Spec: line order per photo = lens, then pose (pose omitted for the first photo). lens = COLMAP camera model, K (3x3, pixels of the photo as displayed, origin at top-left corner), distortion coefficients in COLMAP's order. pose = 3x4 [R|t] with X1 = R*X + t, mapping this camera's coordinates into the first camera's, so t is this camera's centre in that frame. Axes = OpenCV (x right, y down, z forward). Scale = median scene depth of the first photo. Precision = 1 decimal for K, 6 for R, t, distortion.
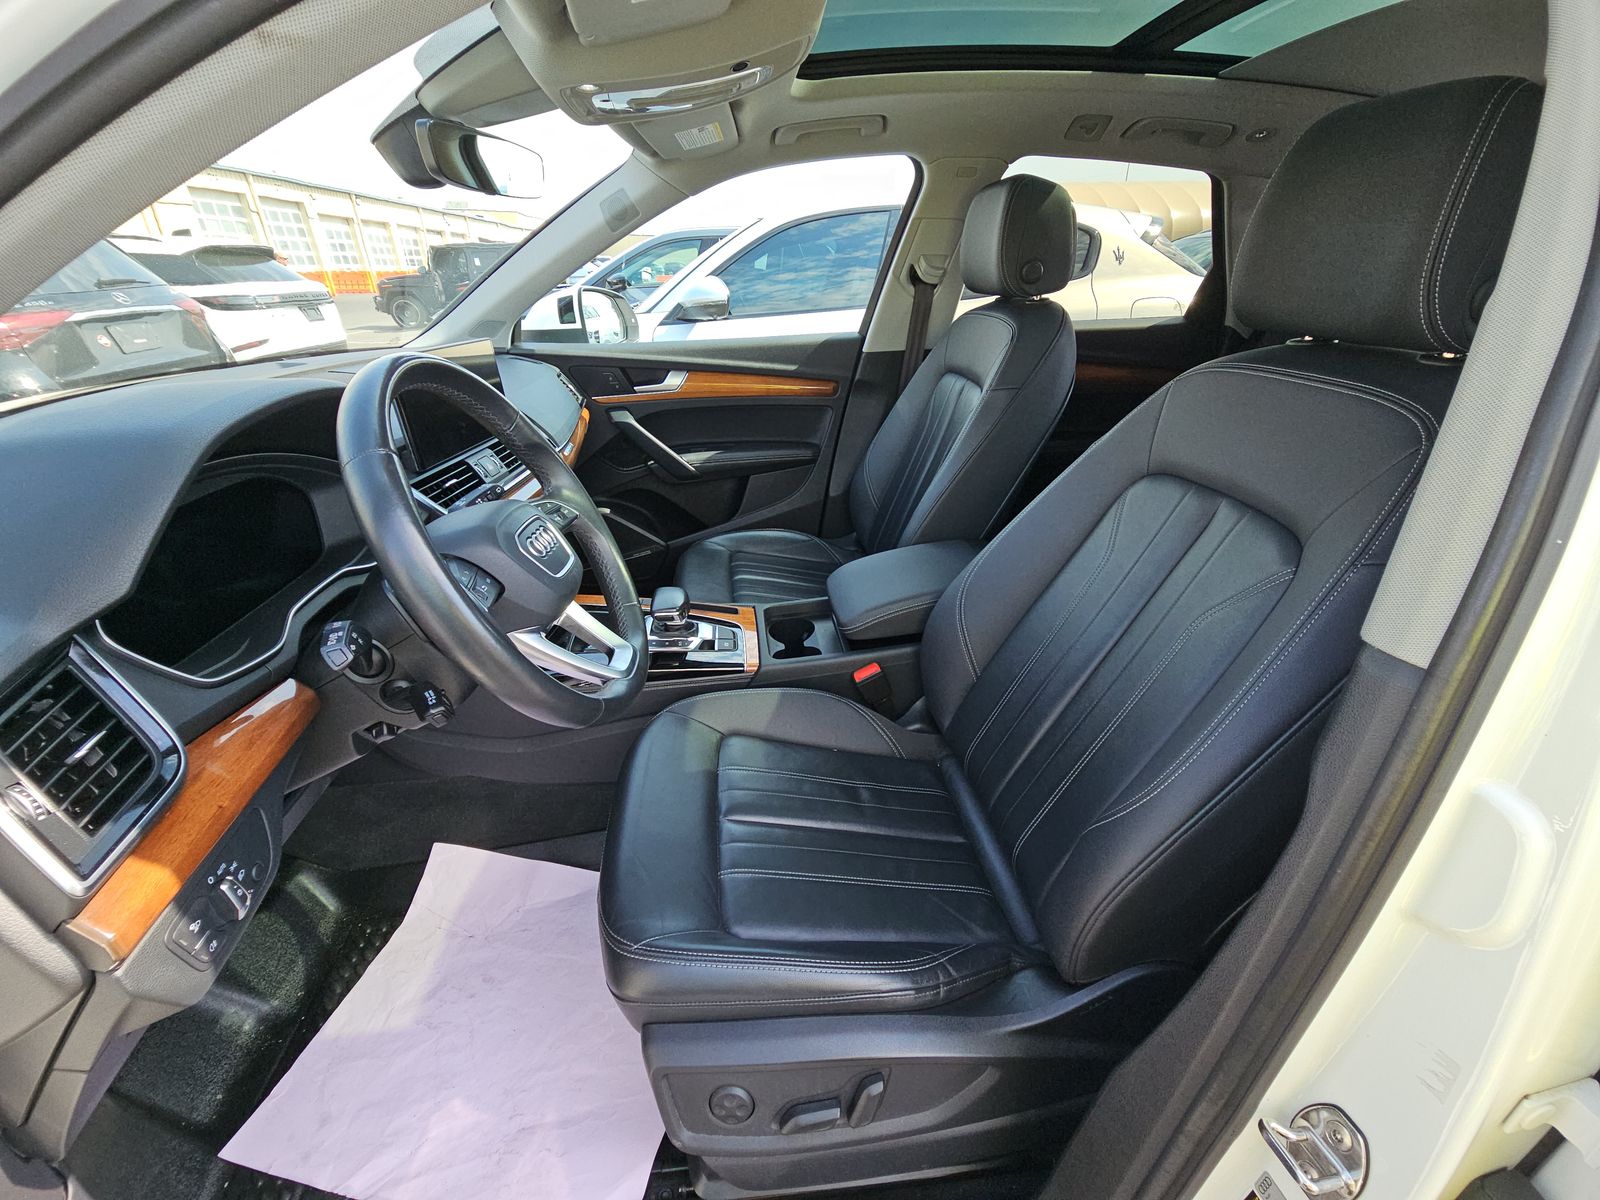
lens RADIAL K [[654.0, 0, 795.9], [0, 654.0, 594.9], [0, 0, 1]] dist [0.010372, -0.007117]
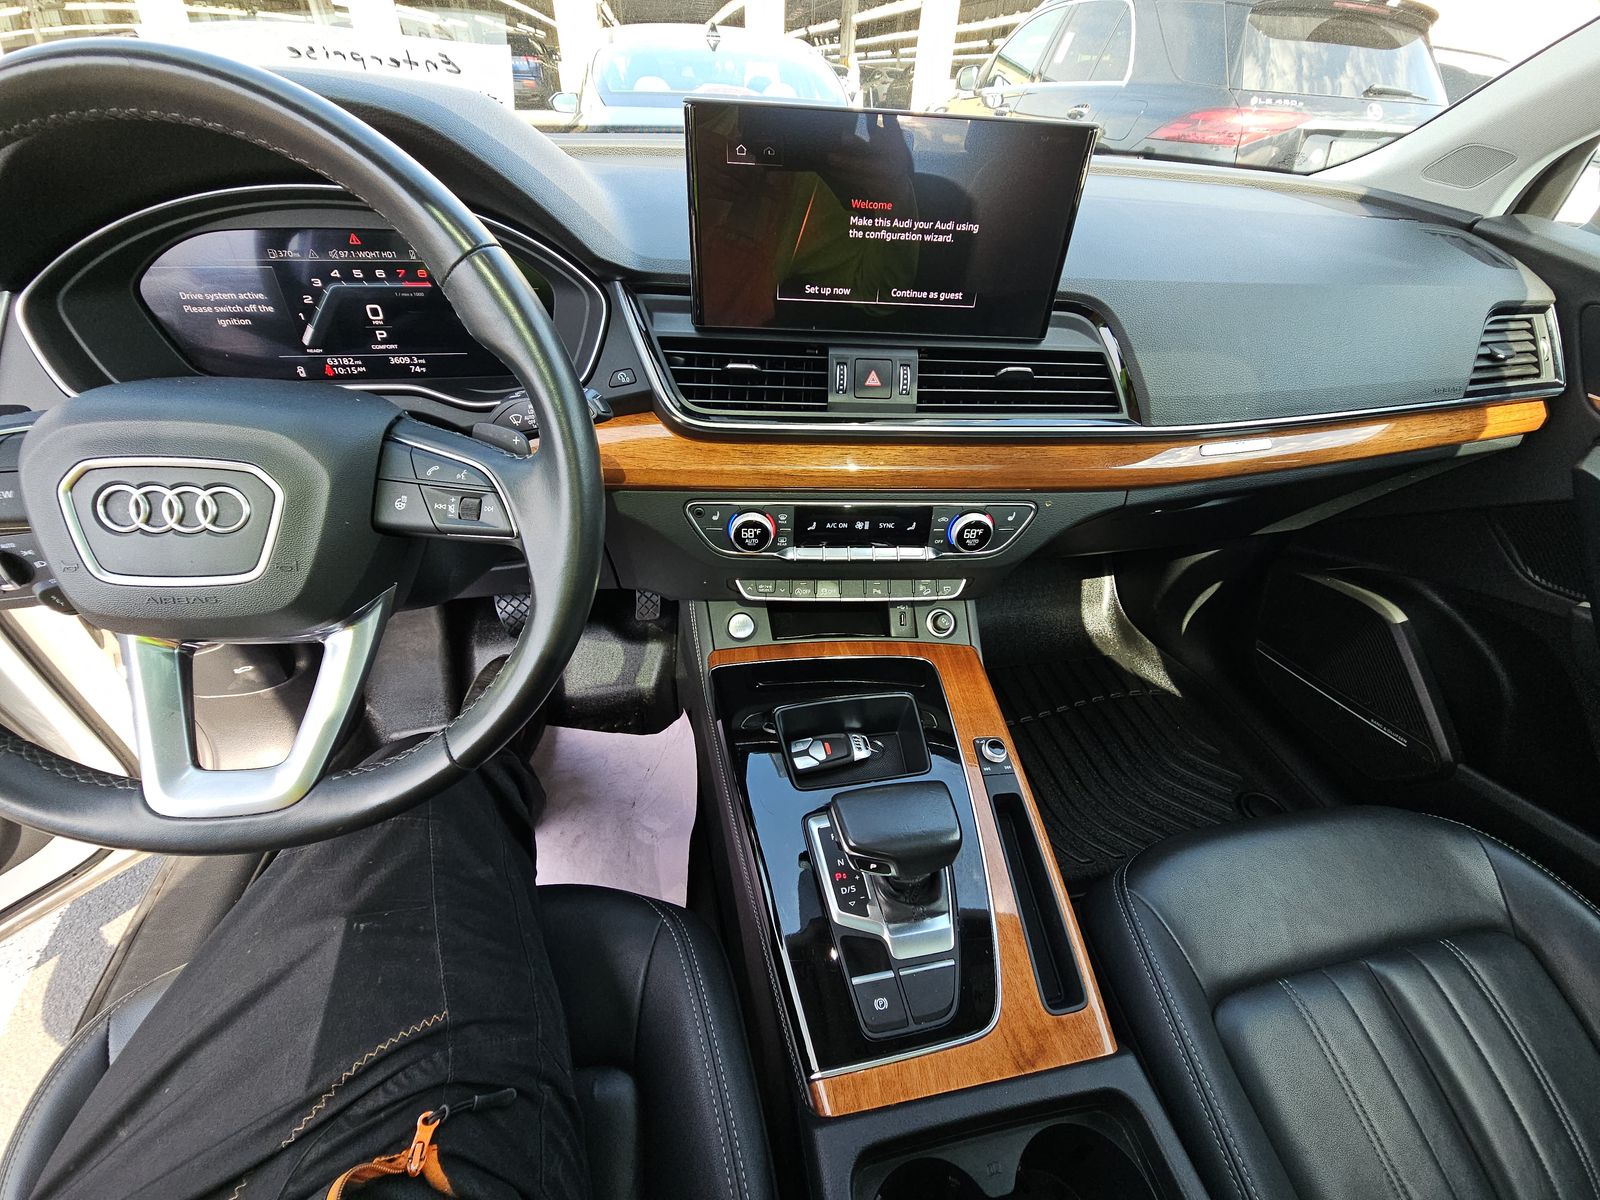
lens RADIAL K [[654.0, 0, 795.9], [0, 654.0, 594.9], [0, 0, 1]] dist [0.010372, -0.007117]
pose [[0.087750, 0.640061, -0.763296, 0.033854], [-0.490668, 0.694622, 0.526066, -0.269671], [0.866917, 0.328363, 0.375010, 0.674859]]
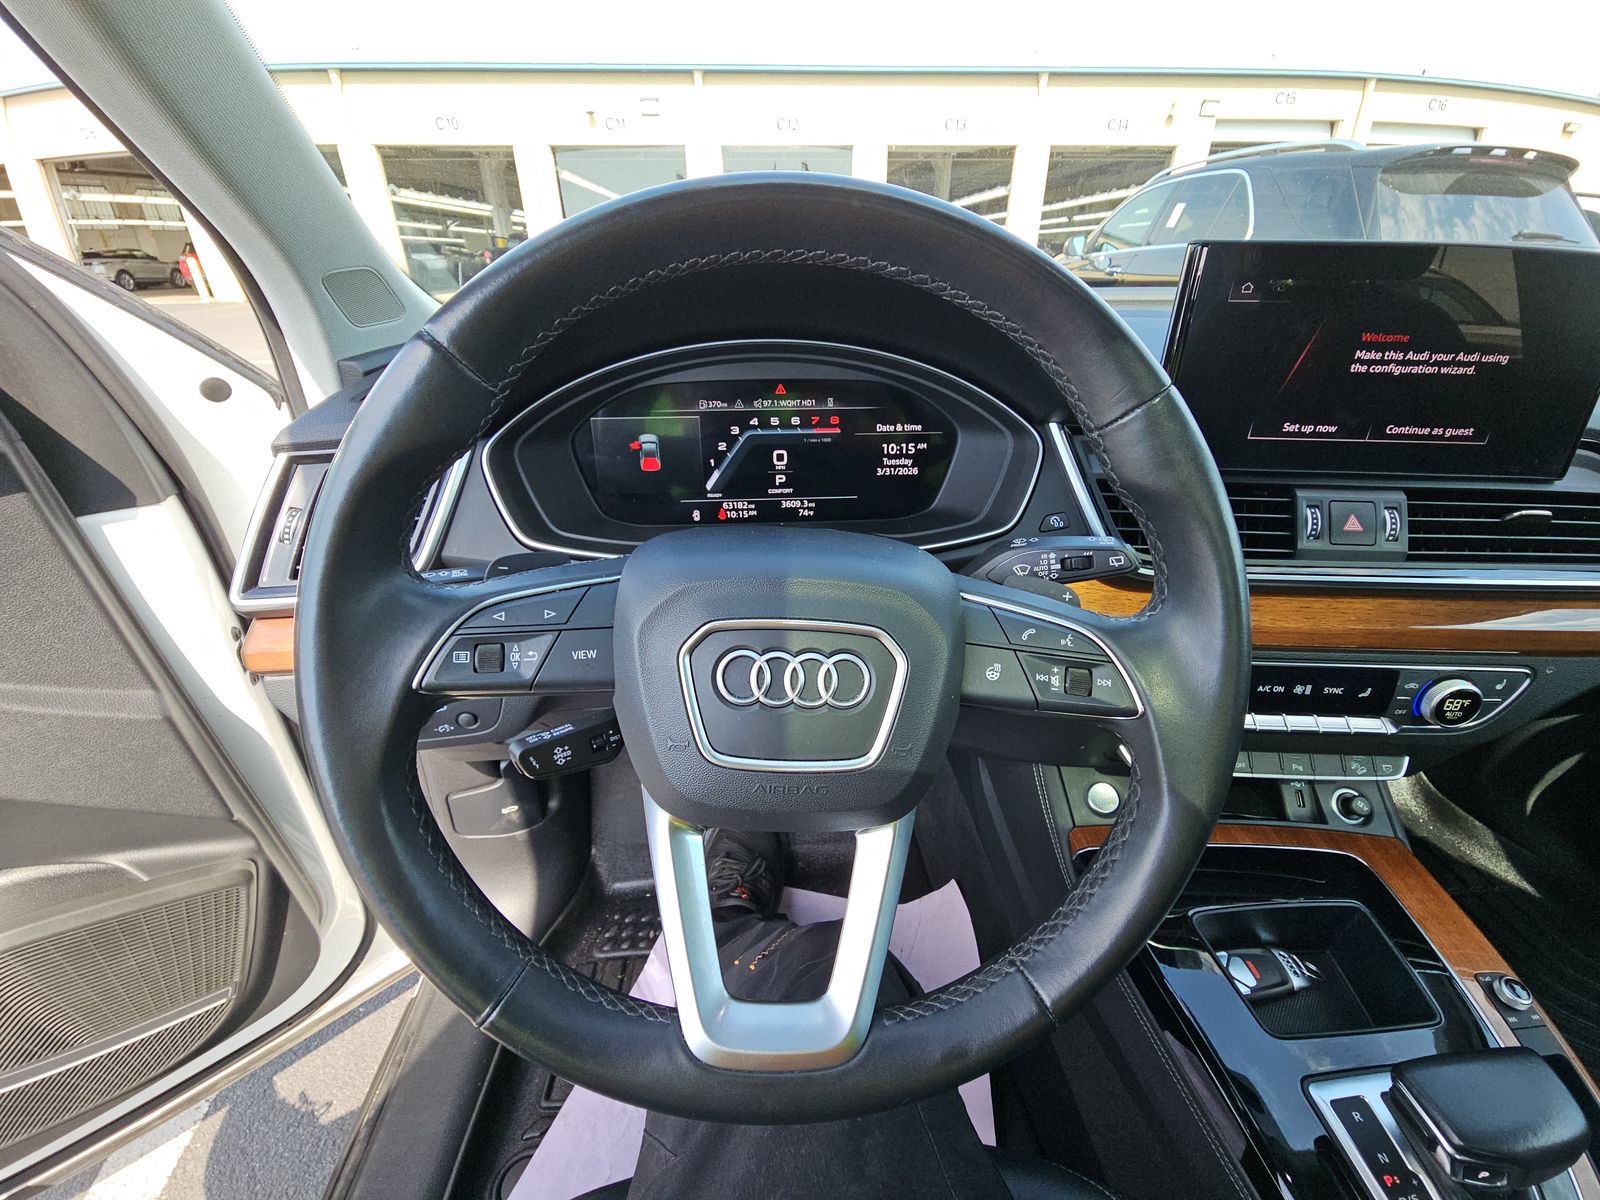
lens RADIAL K [[654.0, 0, 795.9], [0, 654.0, 594.9], [0, 0, 1]] dist [0.010372, -0.007117]
pose [[-0.029517, 0.482057, -0.875643, -0.028893], [-0.450980, 0.775372, 0.442058, -0.155000], [0.892046, 0.407946, 0.194511, 0.493489]]
